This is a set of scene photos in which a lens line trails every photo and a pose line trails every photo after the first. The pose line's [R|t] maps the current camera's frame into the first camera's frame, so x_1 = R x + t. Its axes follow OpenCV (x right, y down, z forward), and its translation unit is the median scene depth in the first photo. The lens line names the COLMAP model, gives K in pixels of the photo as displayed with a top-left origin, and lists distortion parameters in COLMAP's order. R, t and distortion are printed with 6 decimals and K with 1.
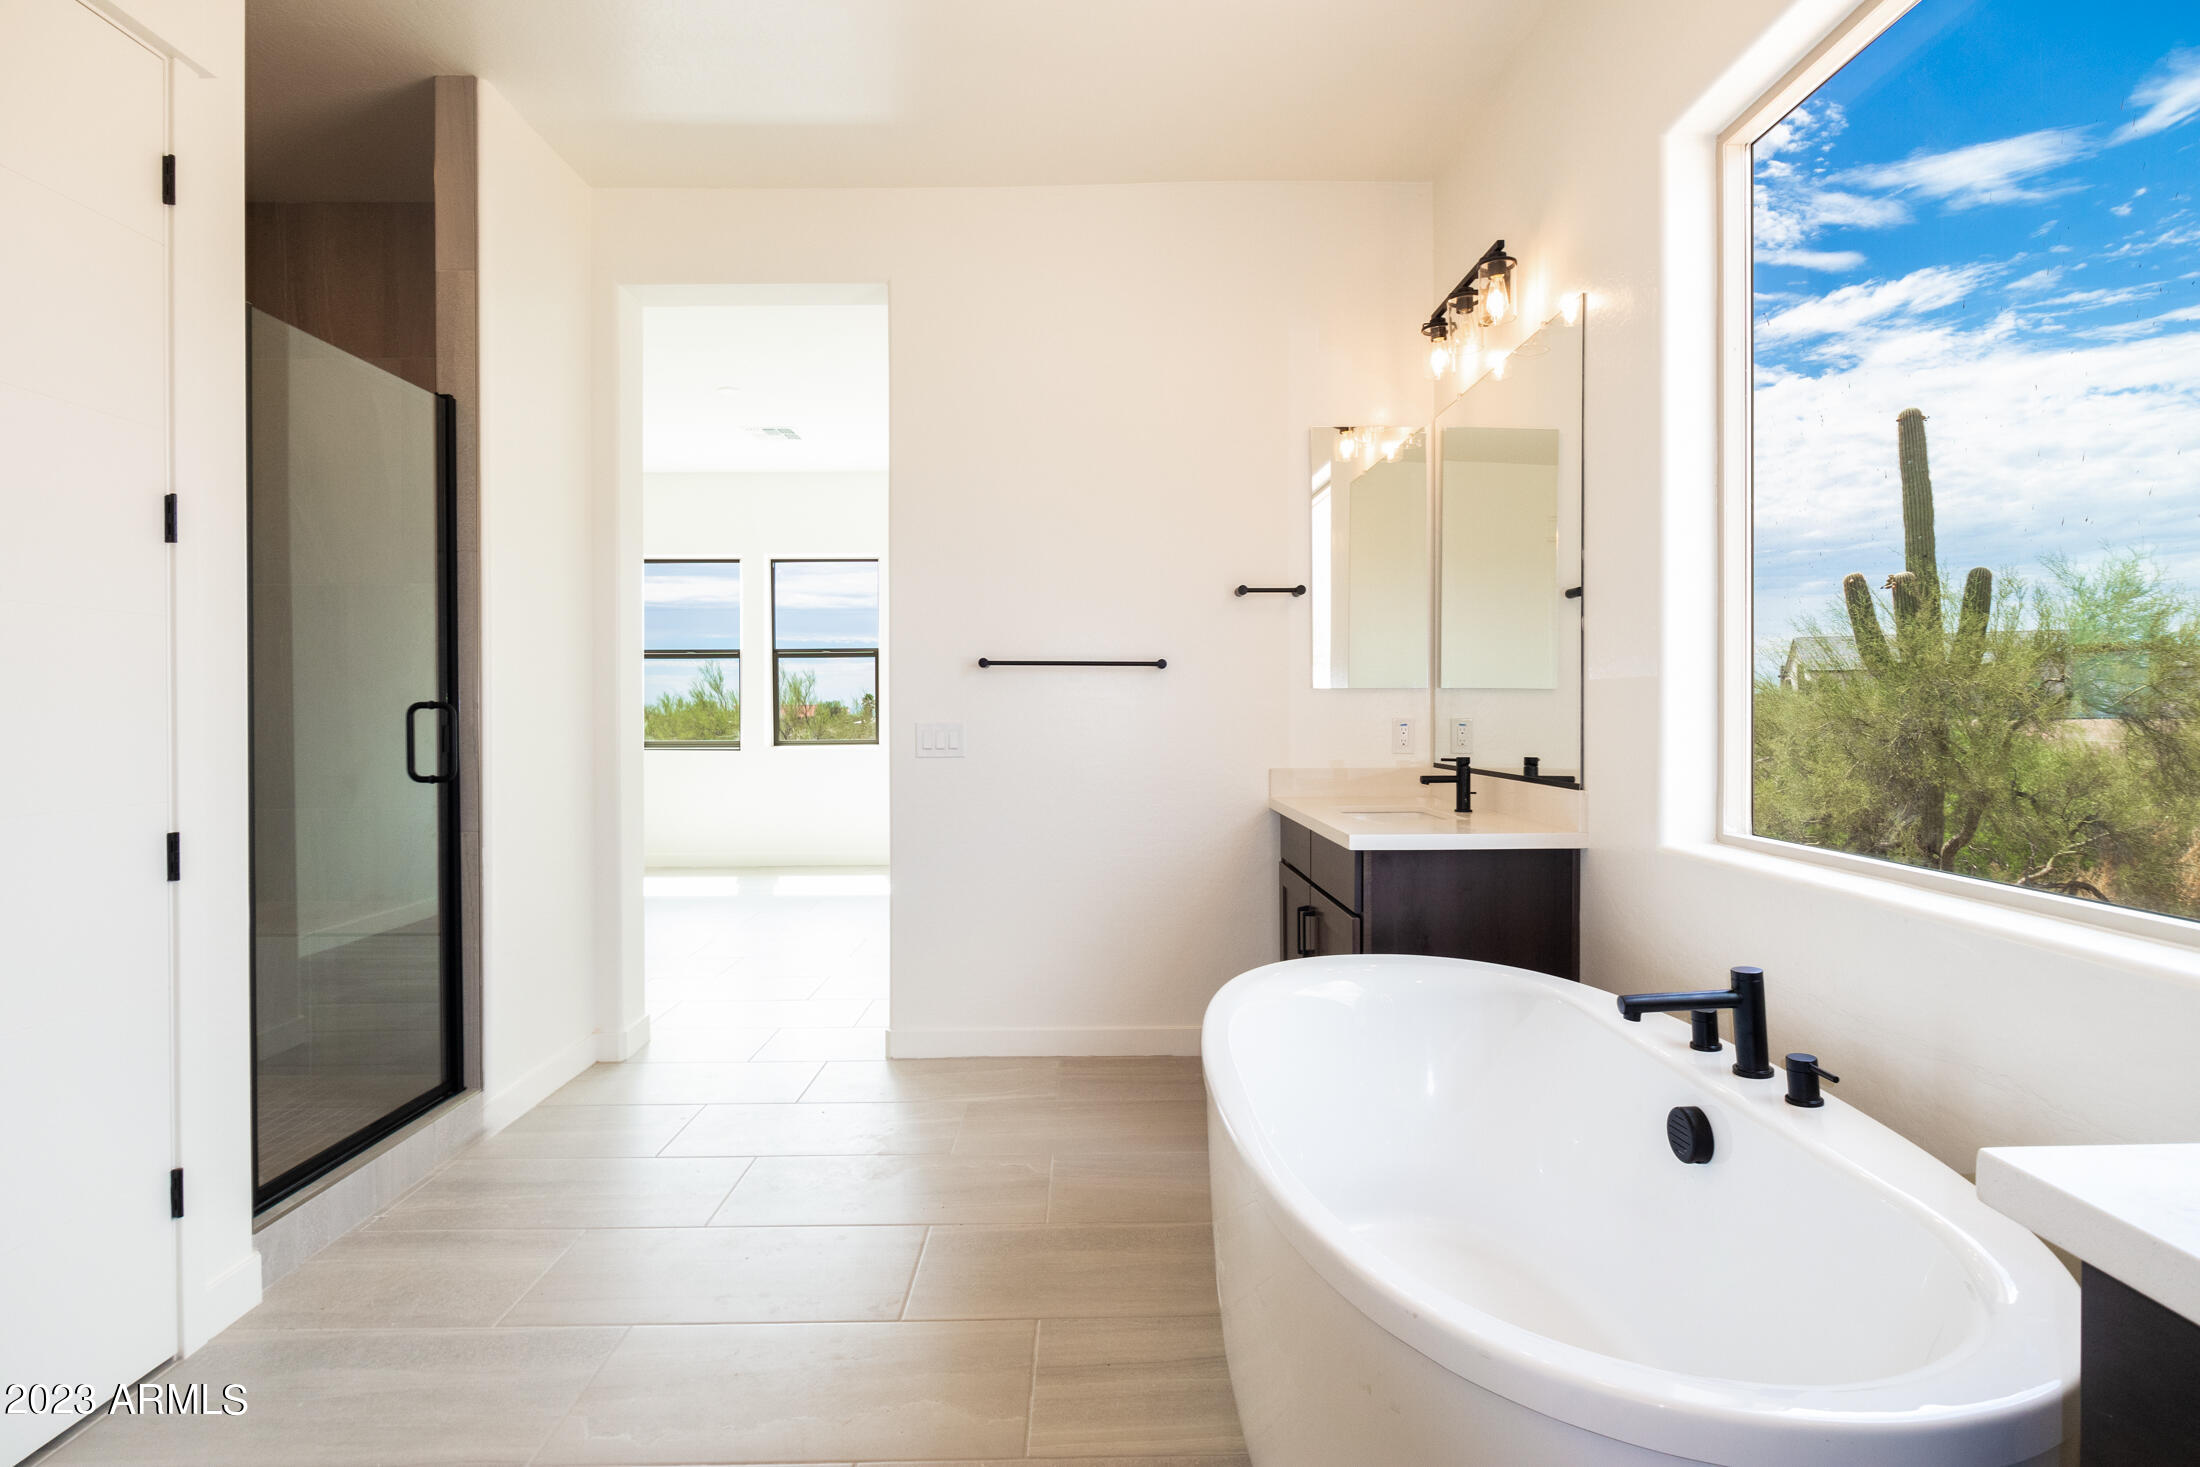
lens RADIAL K [[1098.0, 0, 1107.3], [0, 1098.0, 711.2], [0, 0, 1]] dist [-0.004387, 0.000237]
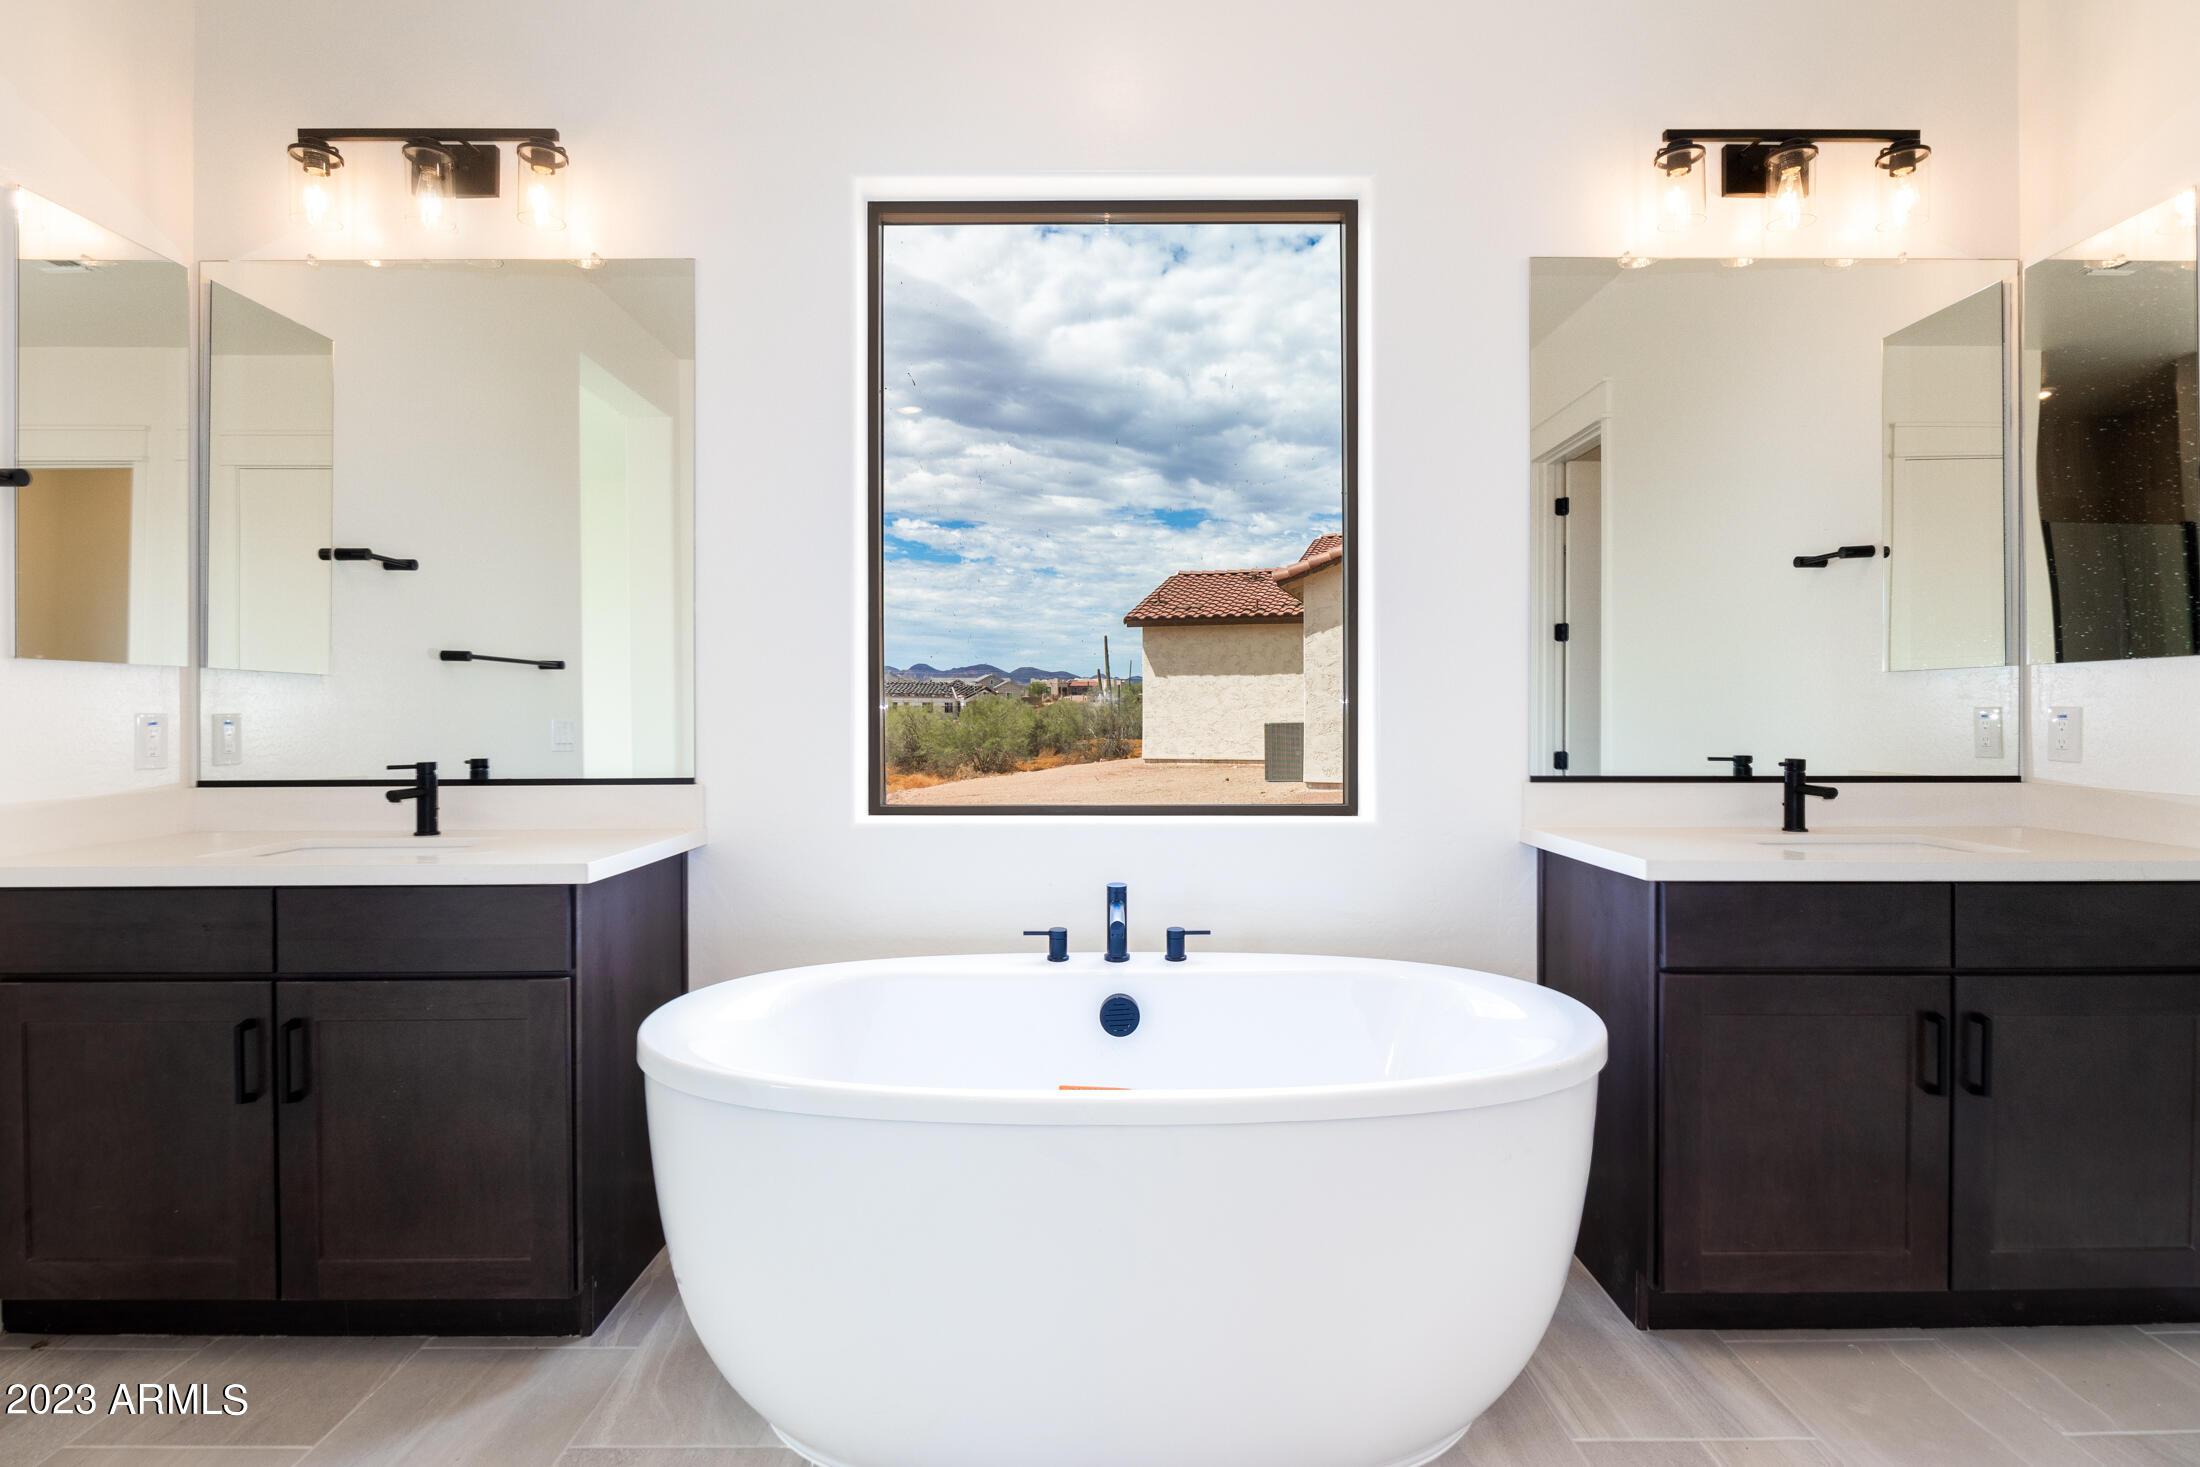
lens RADIAL K [[1098.0, 0, 1107.3], [0, 1098.0, 711.2], [0, 0, 1]] dist [-0.004387, 0.000237]
pose [[0.007279, 0.003472, 0.999967, -0.422189], [0.004146, 0.999985, -0.003502, 0.011259], [-0.999965, 0.004172, 0.007264, 0.528023]]
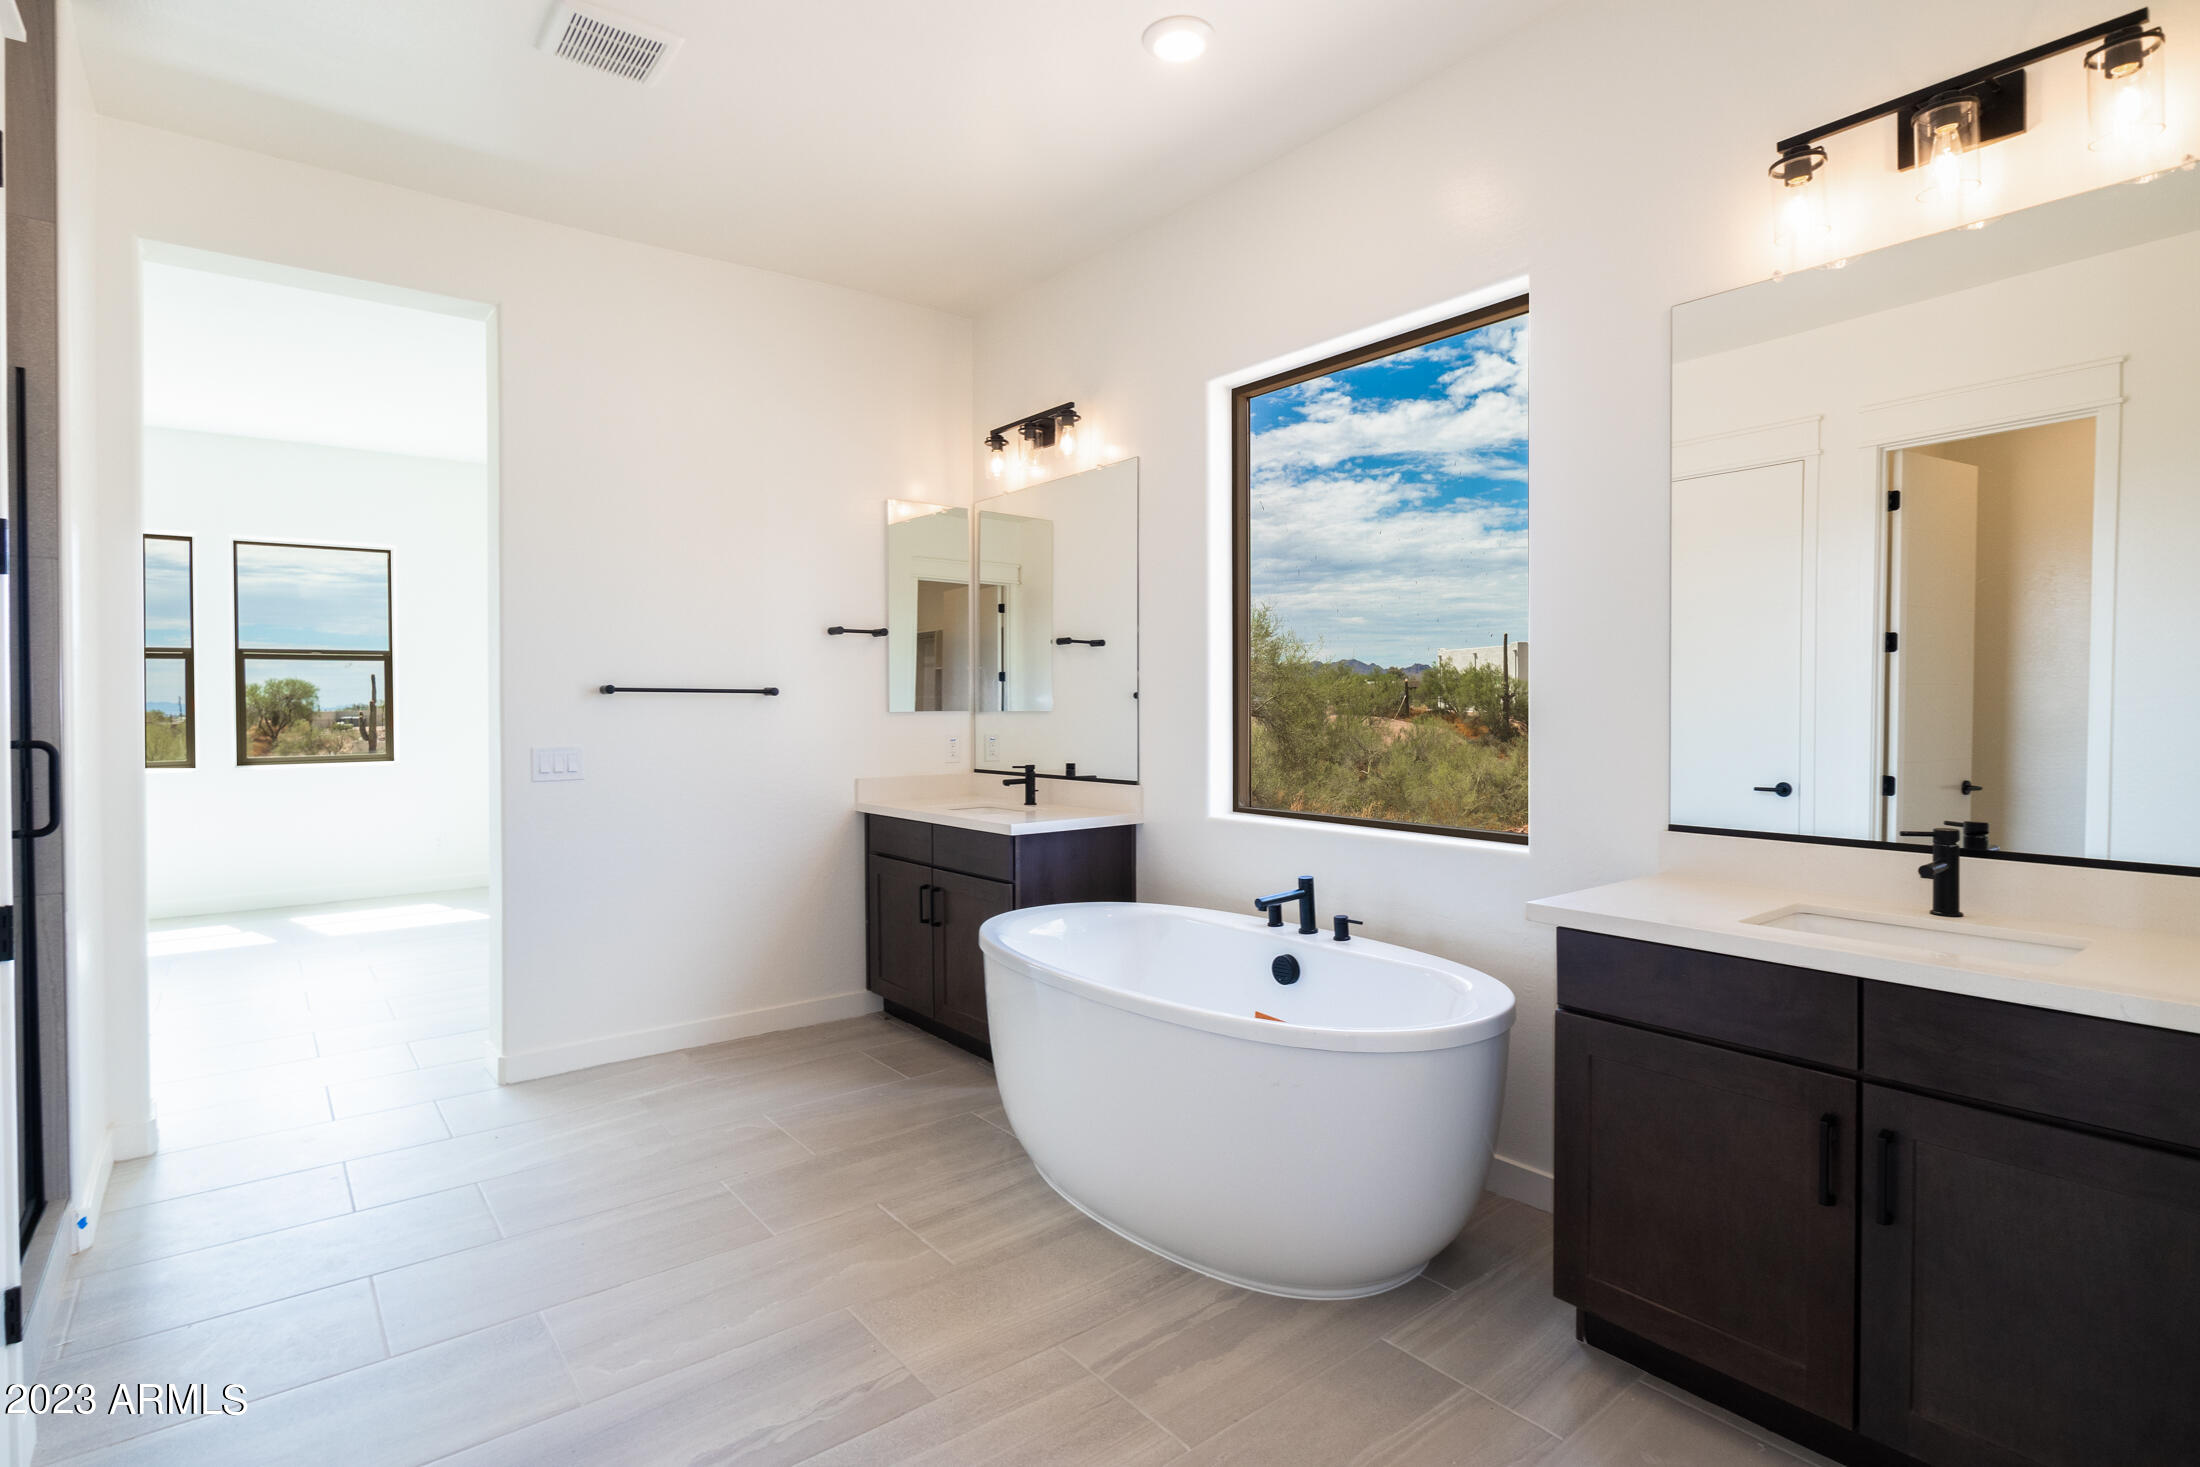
lens RADIAL K [[1098.0, 0, 1107.3], [0, 1098.0, 711.2], [0, 0, 1]] dist [-0.004387, 0.000237]
pose [[0.792752, -0.003977, 0.609532, -0.434791], [0.003369, 0.999992, 0.002143, -0.027738], [-0.609535, 0.000354, 0.792759, -0.146496]]
